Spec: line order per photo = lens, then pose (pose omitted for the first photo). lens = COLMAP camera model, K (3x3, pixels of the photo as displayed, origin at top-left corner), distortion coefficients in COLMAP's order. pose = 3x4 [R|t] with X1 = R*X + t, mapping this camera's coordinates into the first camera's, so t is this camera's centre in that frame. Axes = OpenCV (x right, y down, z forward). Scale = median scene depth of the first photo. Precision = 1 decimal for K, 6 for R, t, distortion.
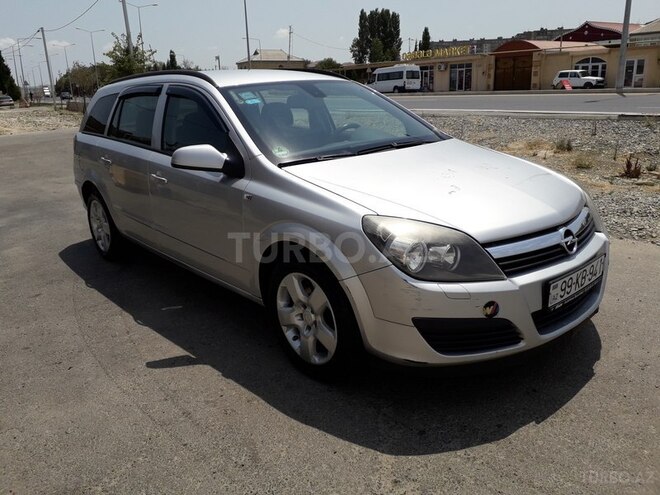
lens RADIAL K [[519.4, 0, 314.7], [0, 519.4, 244.0], [0, 0, 1]] dist [-0.002803, -0.010102]
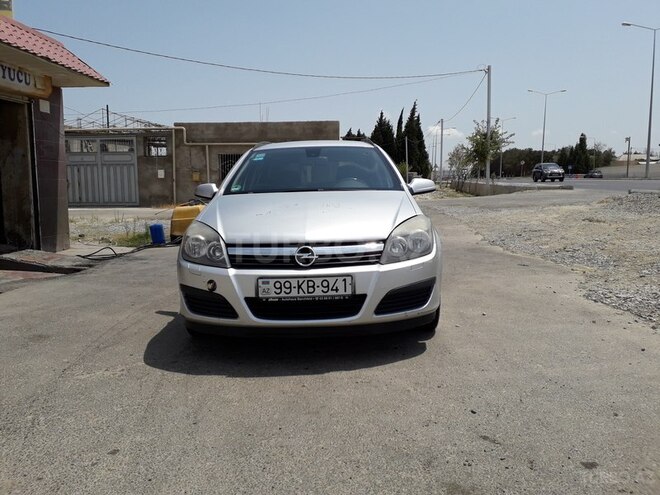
lens RADIAL K [[516.7, 0, 347.7], [0, 516.7, 248.7], [0, 0, 1]] dist [0.032745, -0.008177]
pose [[0.764006, 0.103853, -0.636796, 1.429367], [-0.194284, 0.978183, -0.073566, 0.051959], [0.615263, 0.179924, 0.767515, 0.084387]]
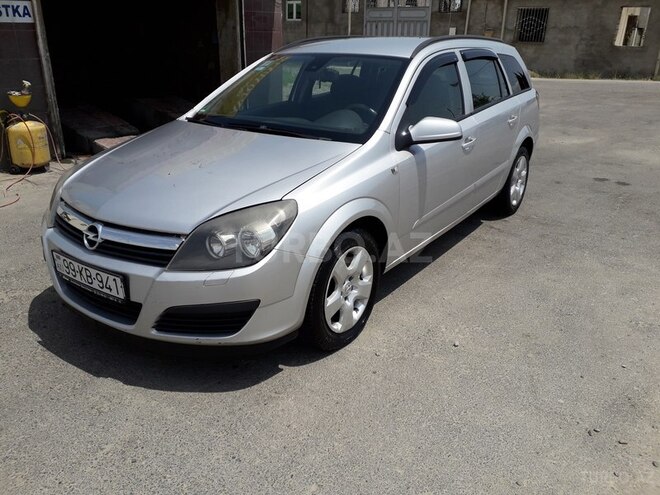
lens RADIAL K [[516.7, 0, 347.7], [0, 516.7, 248.7], [0, 0, 1]] dist [0.032745, -0.008177]
pose [[0.260742, 0.405619, -0.876063, 1.583717], [-0.303784, 0.895828, 0.324356, -0.486738], [0.916367, 0.181561, 0.356800, 1.137580]]
